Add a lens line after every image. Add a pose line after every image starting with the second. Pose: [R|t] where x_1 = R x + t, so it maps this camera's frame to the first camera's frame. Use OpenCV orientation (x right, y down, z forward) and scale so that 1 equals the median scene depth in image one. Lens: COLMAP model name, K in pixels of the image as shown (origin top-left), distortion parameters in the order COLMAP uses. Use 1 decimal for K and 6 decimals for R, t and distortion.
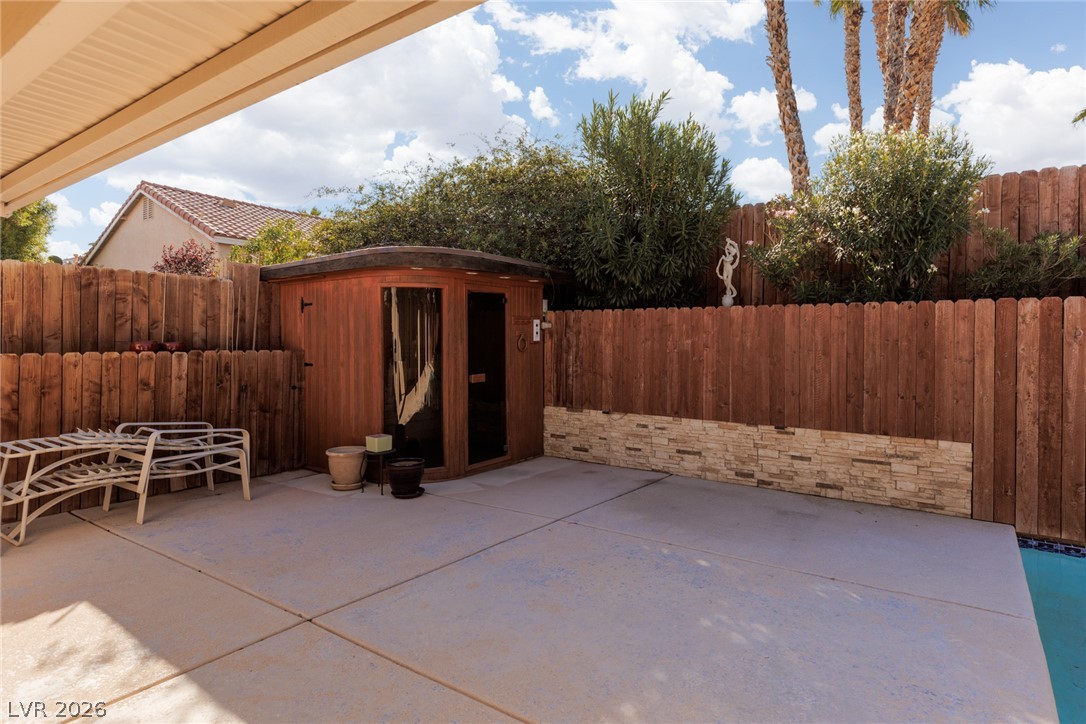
lens RADIAL K [[626.8, 0, 585.0], [0, 626.8, 346.4], [0, 0, 1]] dist [0.009153, -0.002994]
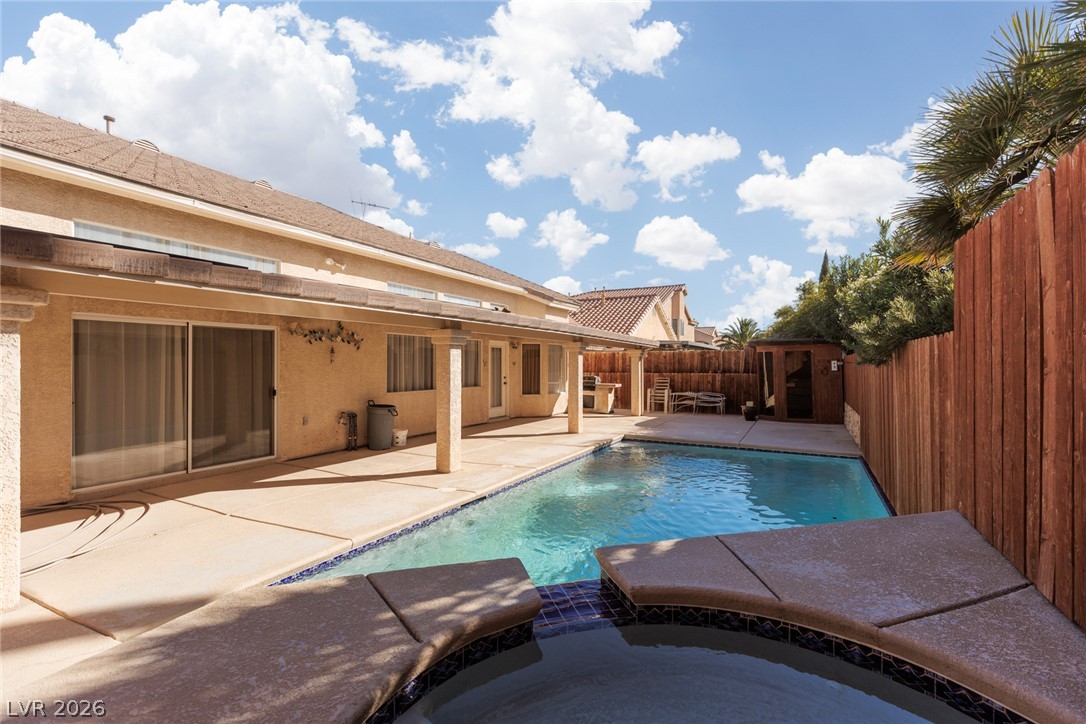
lens RADIAL K [[508.8, 0, 529.2], [0, 508.8, 359.8], [0, 0, 1]] dist [0.008921, -0.000678]
pose [[0.058911, -0.023058, -0.997997, 1.999463], [-0.006270, 0.999705, -0.023467, 0.005052], [0.998244, 0.007640, 0.058749, -0.202524]]
